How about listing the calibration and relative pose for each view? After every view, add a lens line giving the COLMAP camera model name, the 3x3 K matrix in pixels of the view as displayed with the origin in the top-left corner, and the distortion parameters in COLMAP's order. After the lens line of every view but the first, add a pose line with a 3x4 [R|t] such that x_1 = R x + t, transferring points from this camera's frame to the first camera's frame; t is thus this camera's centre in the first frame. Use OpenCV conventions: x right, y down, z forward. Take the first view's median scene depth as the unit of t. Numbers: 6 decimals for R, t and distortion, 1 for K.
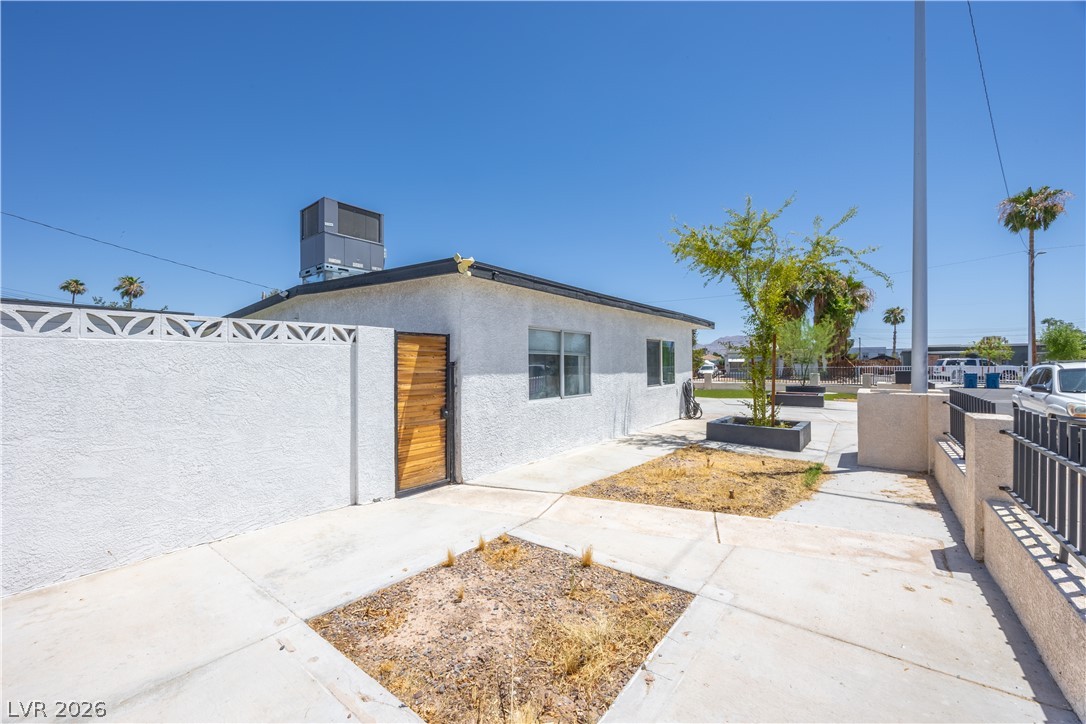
lens RADIAL K [[418.6, 0, 545.8], [0, 418.6, 361.0], [0, 0, 1]] dist [-0.012846, -0.000401]
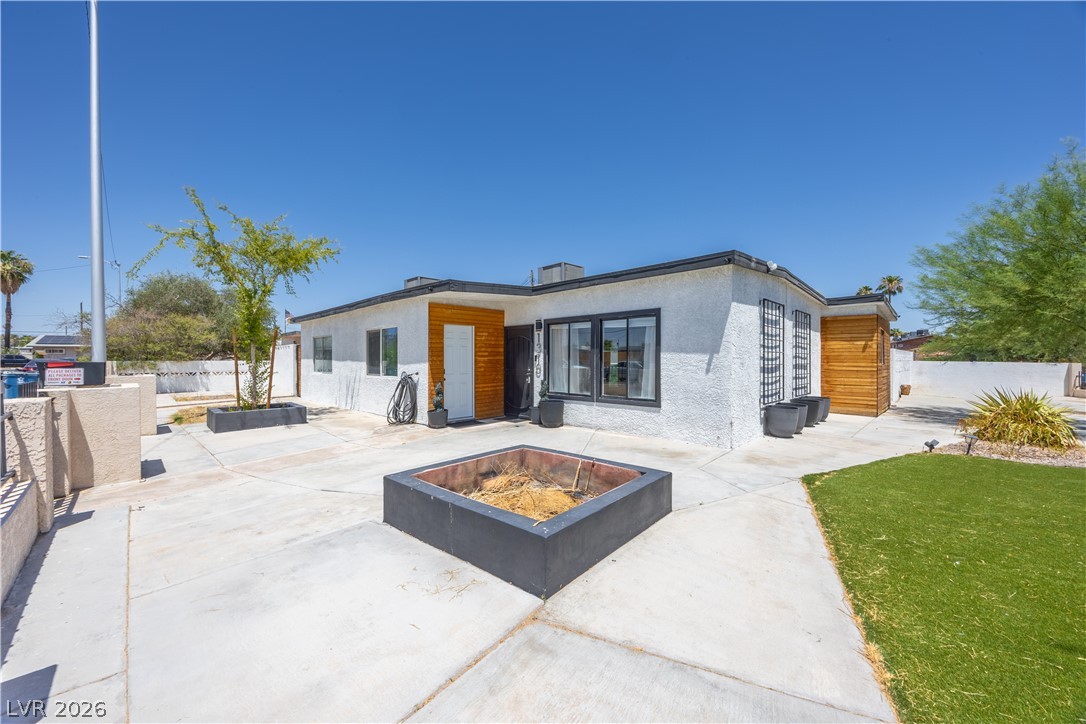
lens RADIAL K [[393.3, 0, 517.8], [0, 393.3, 360.8], [0, 0, 1]] dist [-0.001458, -0.000298]
pose [[-0.130704, 0.014278, -0.991319, 1.191993], [0.010374, 0.999861, 0.013033, 0.015975], [0.991367, -0.008580, -0.130834, 1.513981]]
